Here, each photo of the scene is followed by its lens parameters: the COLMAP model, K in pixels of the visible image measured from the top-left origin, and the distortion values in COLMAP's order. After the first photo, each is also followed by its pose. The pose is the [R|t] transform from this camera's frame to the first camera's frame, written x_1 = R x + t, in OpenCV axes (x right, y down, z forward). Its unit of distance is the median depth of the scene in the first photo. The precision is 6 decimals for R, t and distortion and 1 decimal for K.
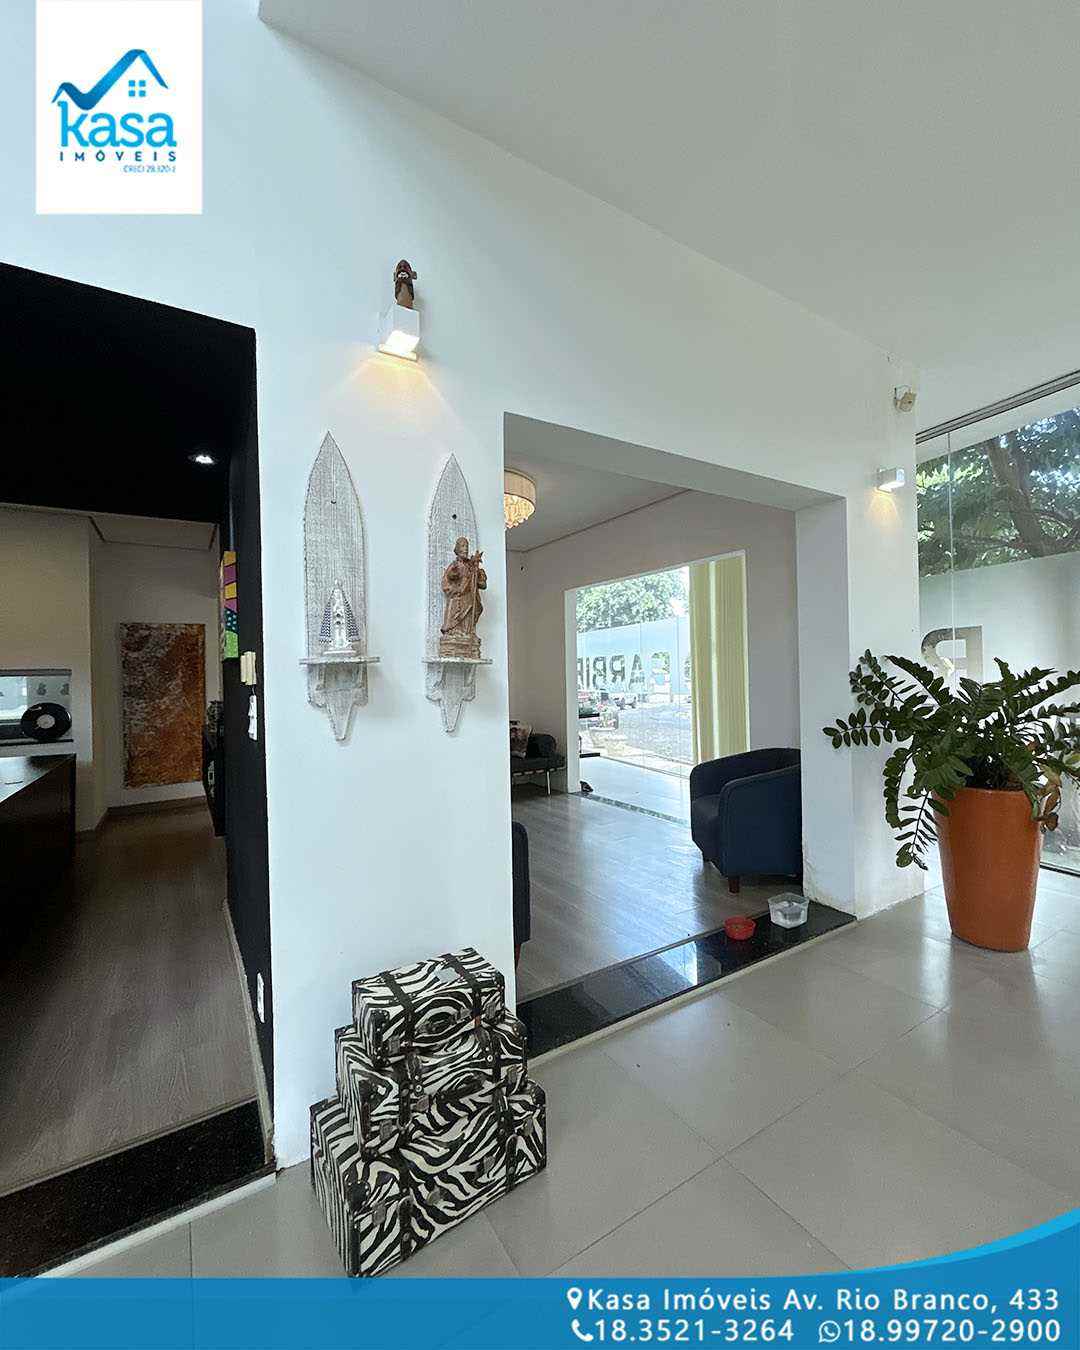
lens RADIAL K [[577.0, 0, 538.8], [0, 577.0, 674.0], [0, 0, 1]] dist [-0.003024, -0.000297]
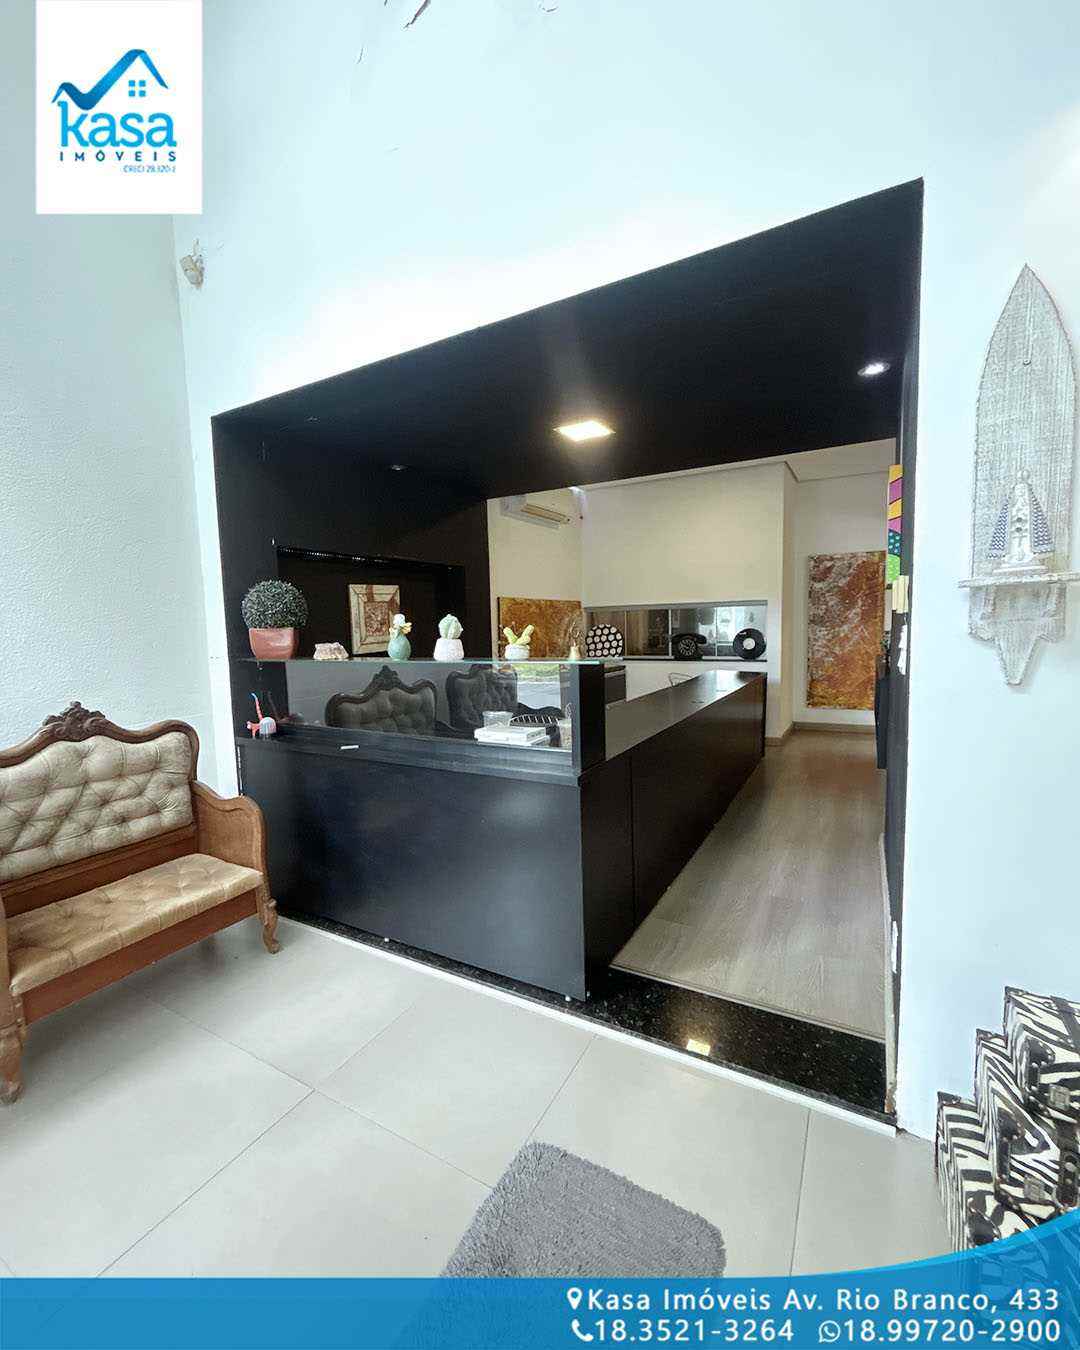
lens RADIAL K [[577.0, 0, 536.0], [0, 577.0, 674.0], [0, 0, 1]] dist [-0.003024, -0.000297]
pose [[0.472353, 0.089393, -0.876864, 0.033812], [0.019631, 0.993530, 0.111862, 0.001860], [0.881191, -0.070052, 0.467542, 0.097238]]
